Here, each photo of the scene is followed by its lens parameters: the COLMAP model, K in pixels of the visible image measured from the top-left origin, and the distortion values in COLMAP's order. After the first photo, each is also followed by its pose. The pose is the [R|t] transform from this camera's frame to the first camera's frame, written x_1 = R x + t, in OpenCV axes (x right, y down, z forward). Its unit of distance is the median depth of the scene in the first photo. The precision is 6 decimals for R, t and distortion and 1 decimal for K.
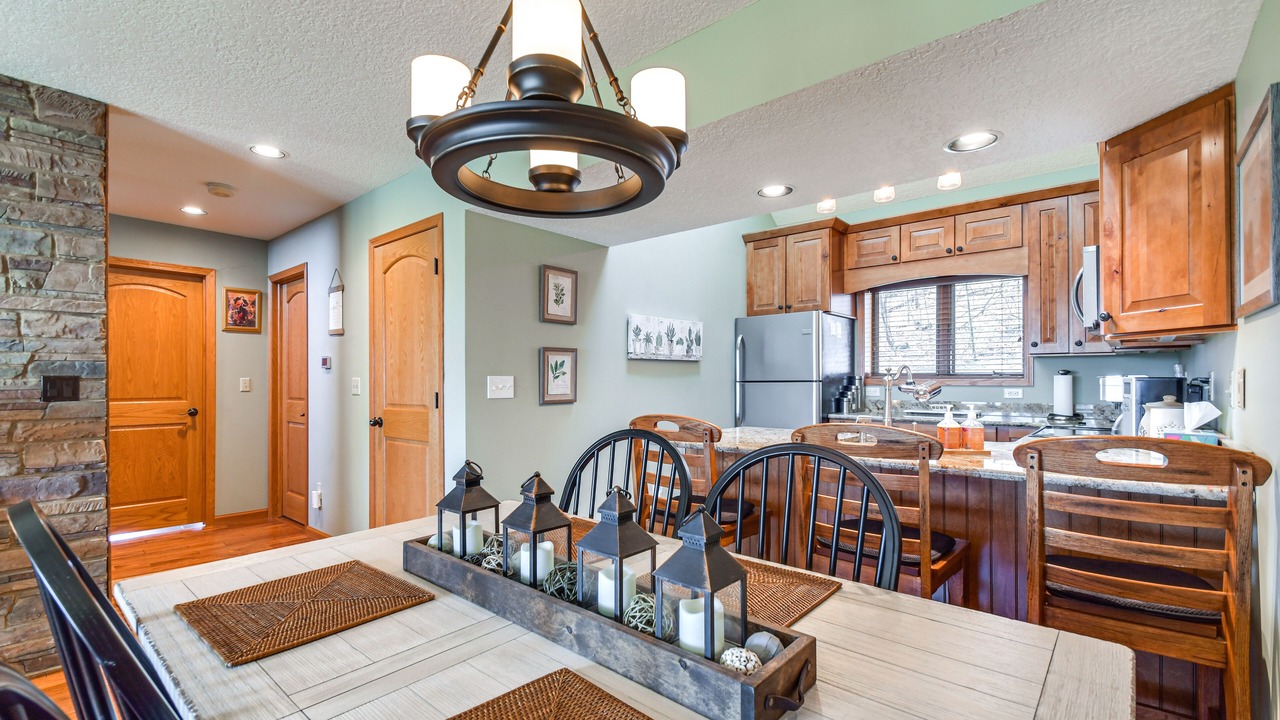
lens RADIAL K [[558.2, 0, 633.0], [0, 558.2, 377.9], [0, 0, 1]] dist [0.001422, -0.017134]
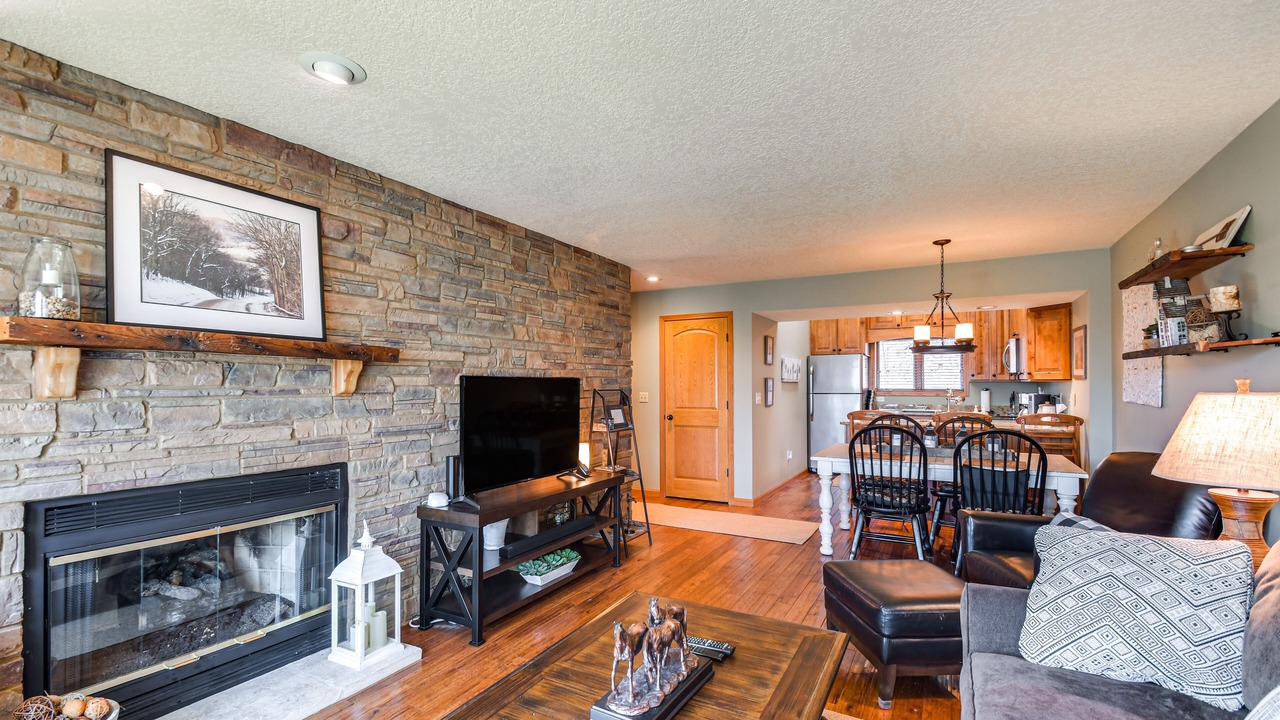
lens RADIAL K [[558.2, 0, 633.0], [0, 558.2, 377.9], [0, 0, 1]] dist [0.001422, -0.017134]
pose [[0.979400, 0.005139, 0.201865, -0.938326], [-0.003048, 0.999938, -0.010671, -0.029420], [-0.201907, 0.009836, 0.979355, -0.754007]]
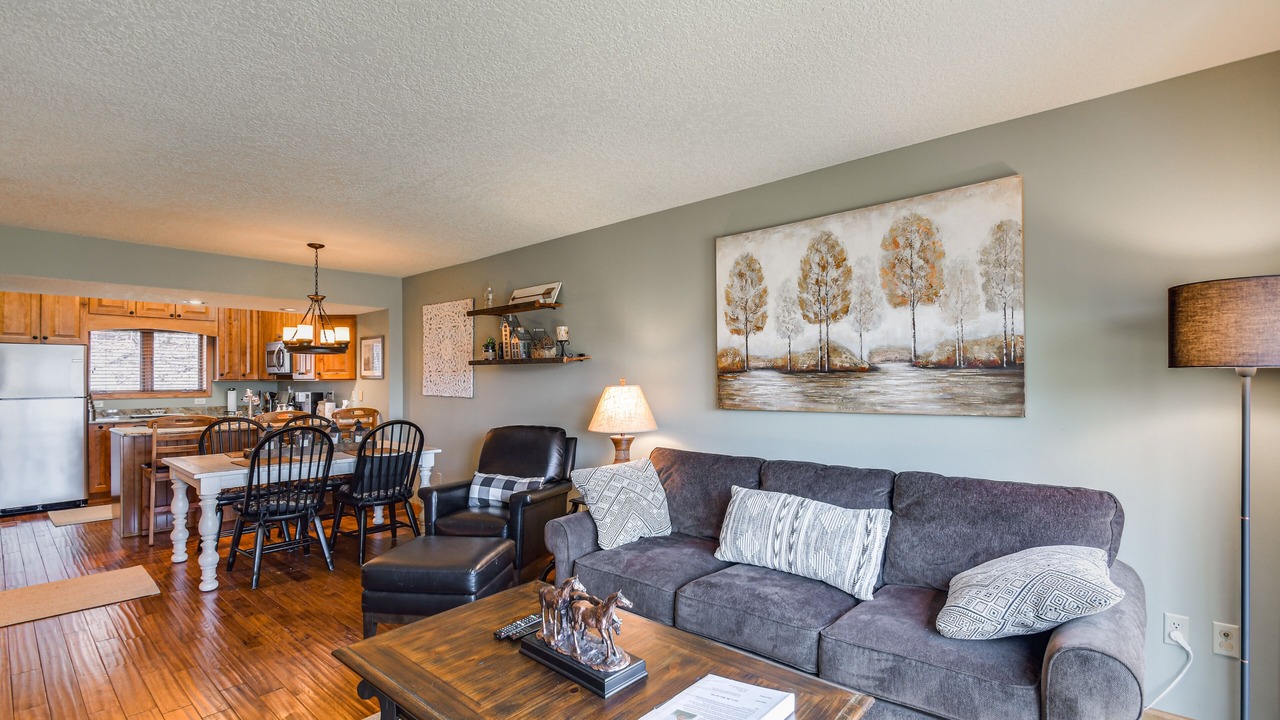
lens RADIAL K [[558.2, 0, 633.0], [0, 558.2, 377.9], [0, 0, 1]] dist [0.001422, -0.017134]
pose [[-0.003311, 0.007558, 0.999966, -1.277578], [0.005682, 0.999955, -0.007539, -0.029948], [-0.999978, 0.005656, -0.003354, -0.417608]]
